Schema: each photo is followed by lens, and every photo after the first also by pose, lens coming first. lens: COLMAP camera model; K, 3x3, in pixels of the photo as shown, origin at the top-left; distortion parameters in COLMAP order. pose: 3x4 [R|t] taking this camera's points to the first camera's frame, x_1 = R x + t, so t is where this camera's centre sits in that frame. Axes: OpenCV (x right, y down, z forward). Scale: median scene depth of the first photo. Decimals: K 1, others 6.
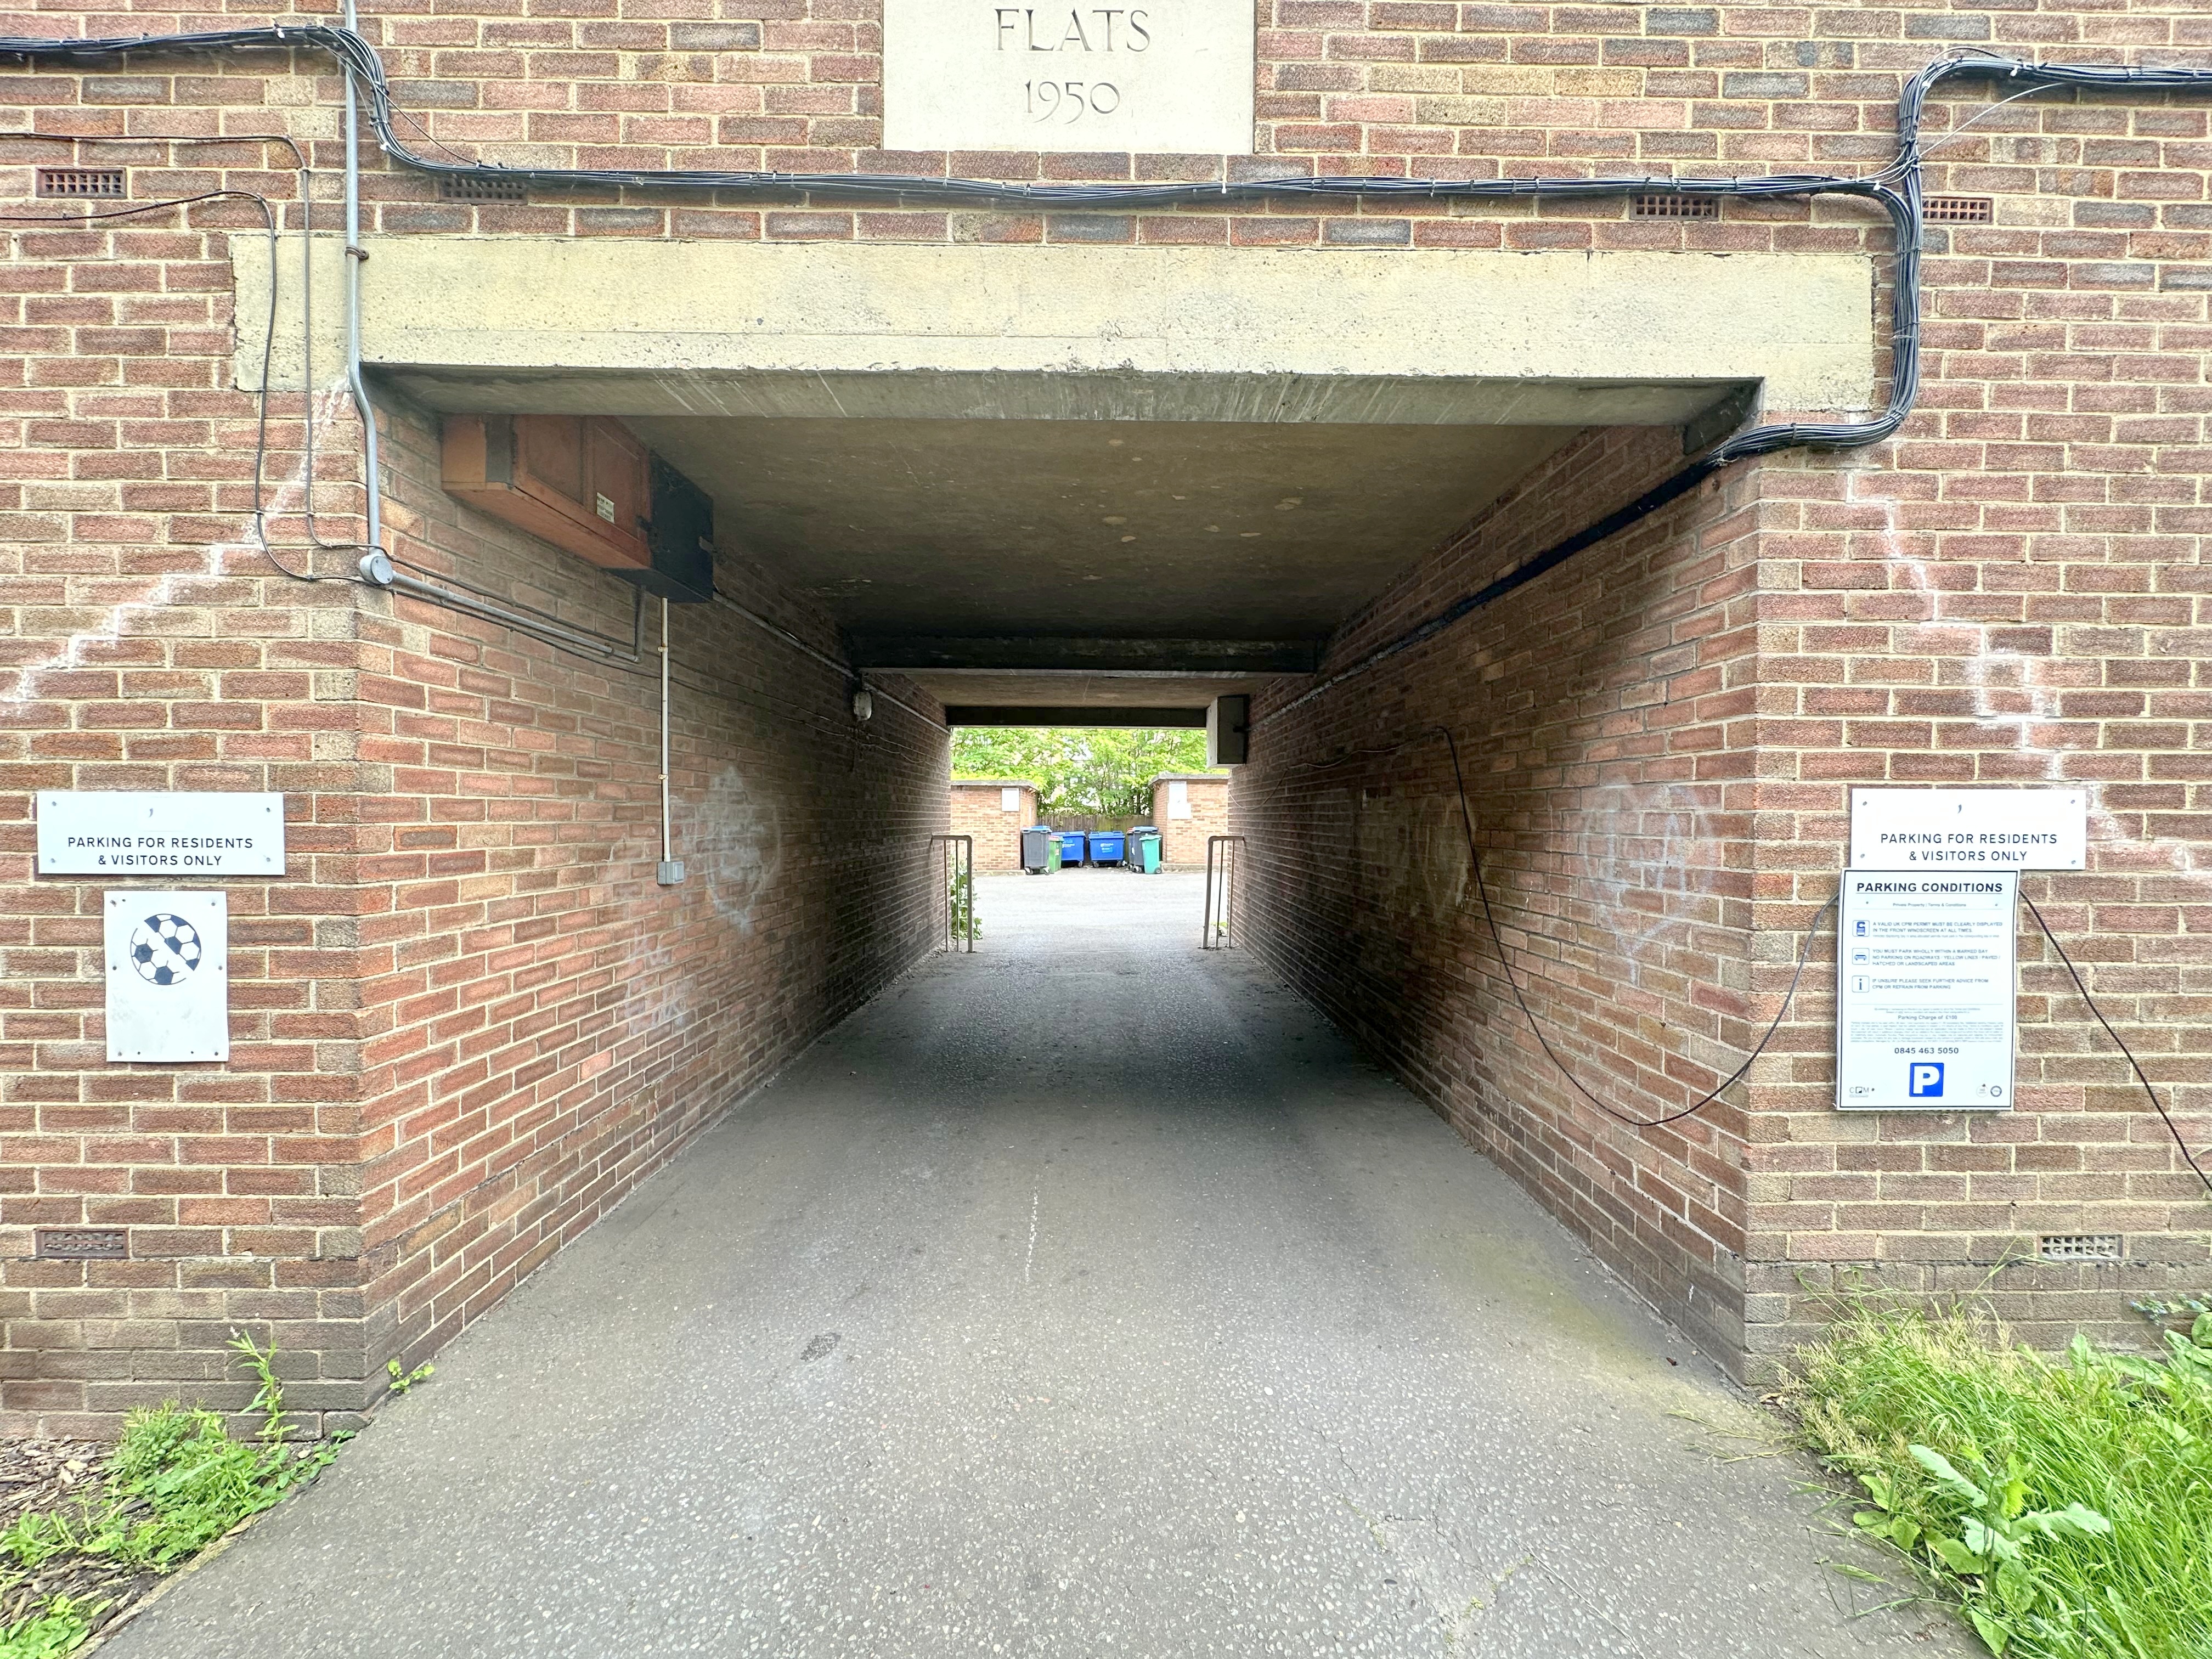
lens RADIAL K [[882.2, 0, 1107.6], [0, 882.2, 830.2], [0, 0, 1]] dist [-0.001082, -0.000518]
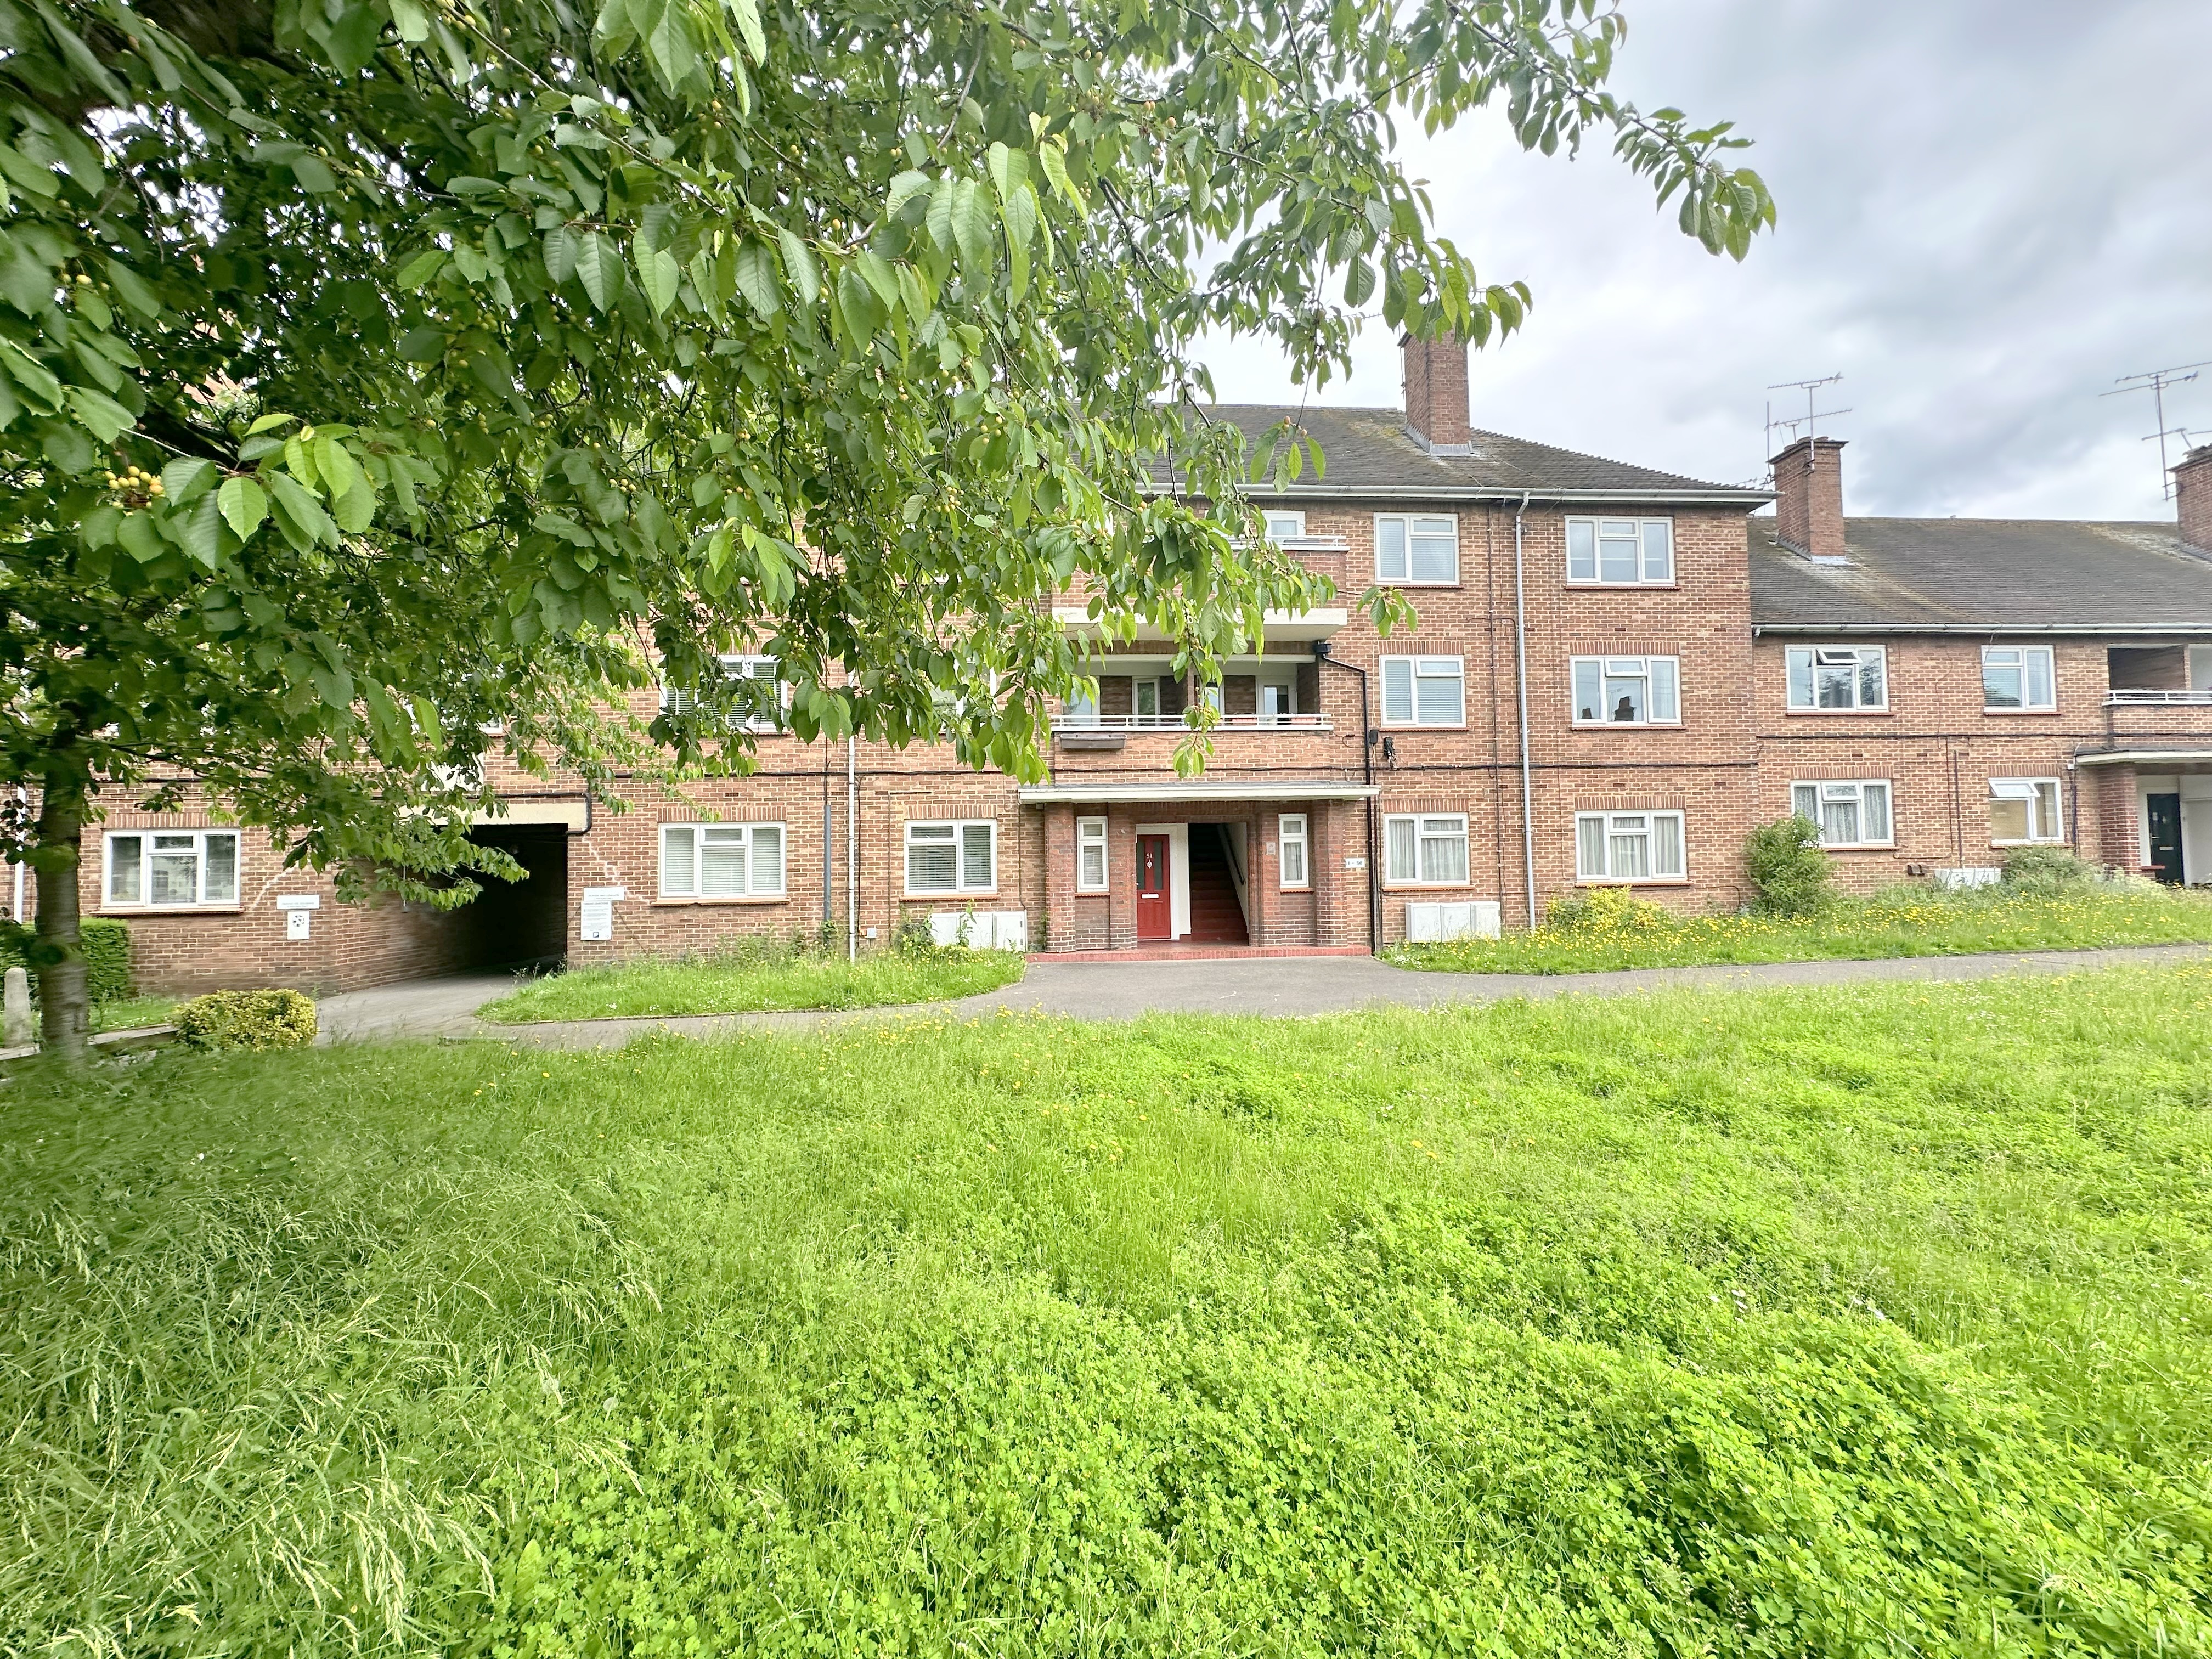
lens RADIAL K [[882.2, 0, 1106.2], [0, 882.2, 830.3], [0, 0, 1]] dist [-0.001082, -0.000518]
pose [[0.998034, -0.019844, 0.059444, 4.172324], [0.023320, 0.998023, -0.058360, -0.007226], [-0.058169, 0.059632, 0.996524, -5.449259]]
